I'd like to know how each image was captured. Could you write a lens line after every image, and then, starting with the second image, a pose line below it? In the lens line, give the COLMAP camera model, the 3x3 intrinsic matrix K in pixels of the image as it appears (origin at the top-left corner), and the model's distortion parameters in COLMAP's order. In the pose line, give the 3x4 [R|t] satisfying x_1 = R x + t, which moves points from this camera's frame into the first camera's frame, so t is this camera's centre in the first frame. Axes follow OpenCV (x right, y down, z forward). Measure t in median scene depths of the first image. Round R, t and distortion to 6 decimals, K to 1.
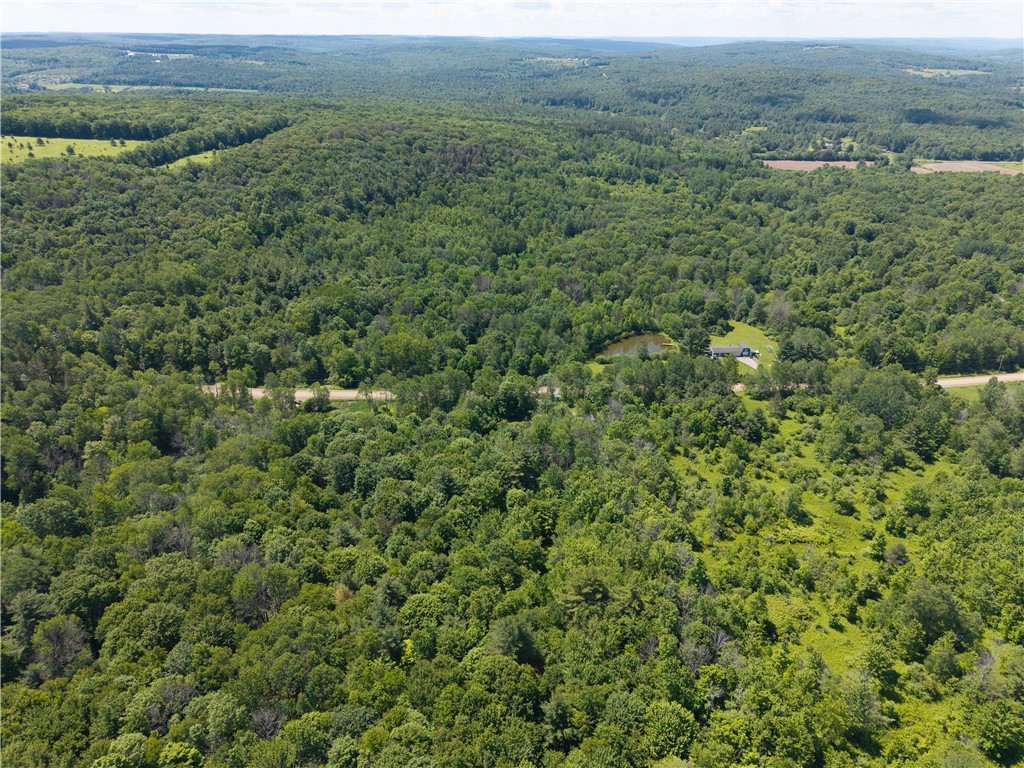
lens RADIAL K [[688.5, 0, 515.6], [0, 688.5, 383.0], [0, 0, 1]] dist [0.028700, -0.021031]
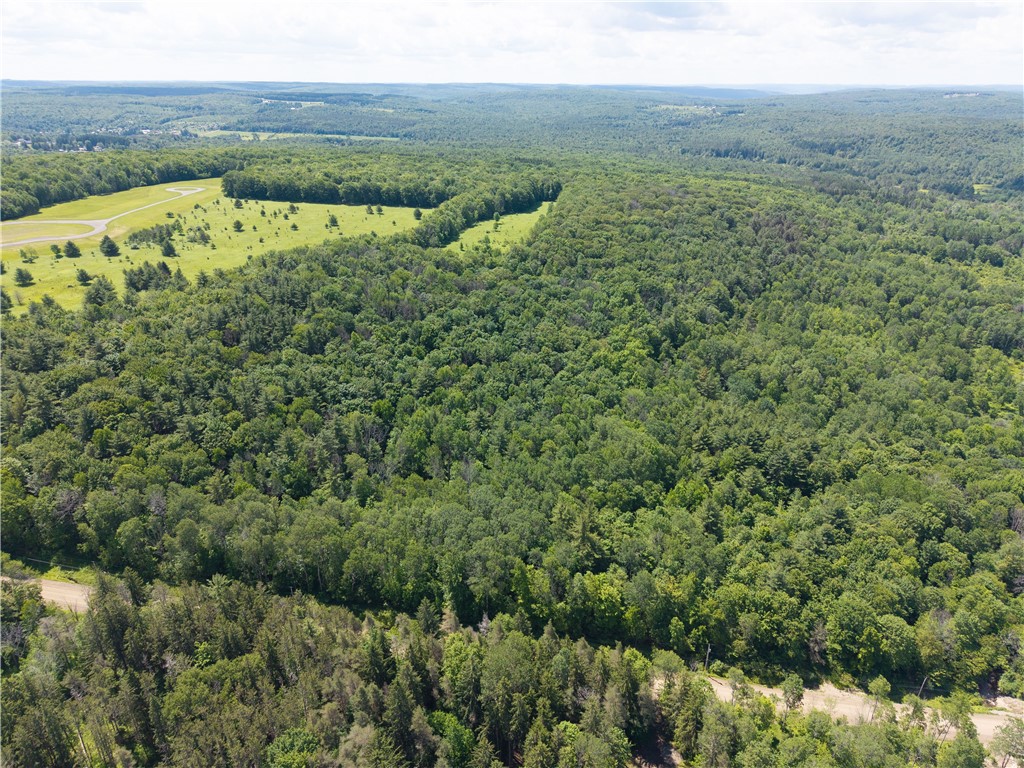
lens RADIAL K [[688.5, 0, 515.6], [0, 688.5, 383.0], [0, 0, 1]] dist [0.028700, -0.021031]
pose [[0.994413, 0.042033, -0.096833, -0.097197], [-0.047438, 0.997403, -0.054201, -0.031306], [0.094303, 0.058492, 0.993824, 0.062629]]
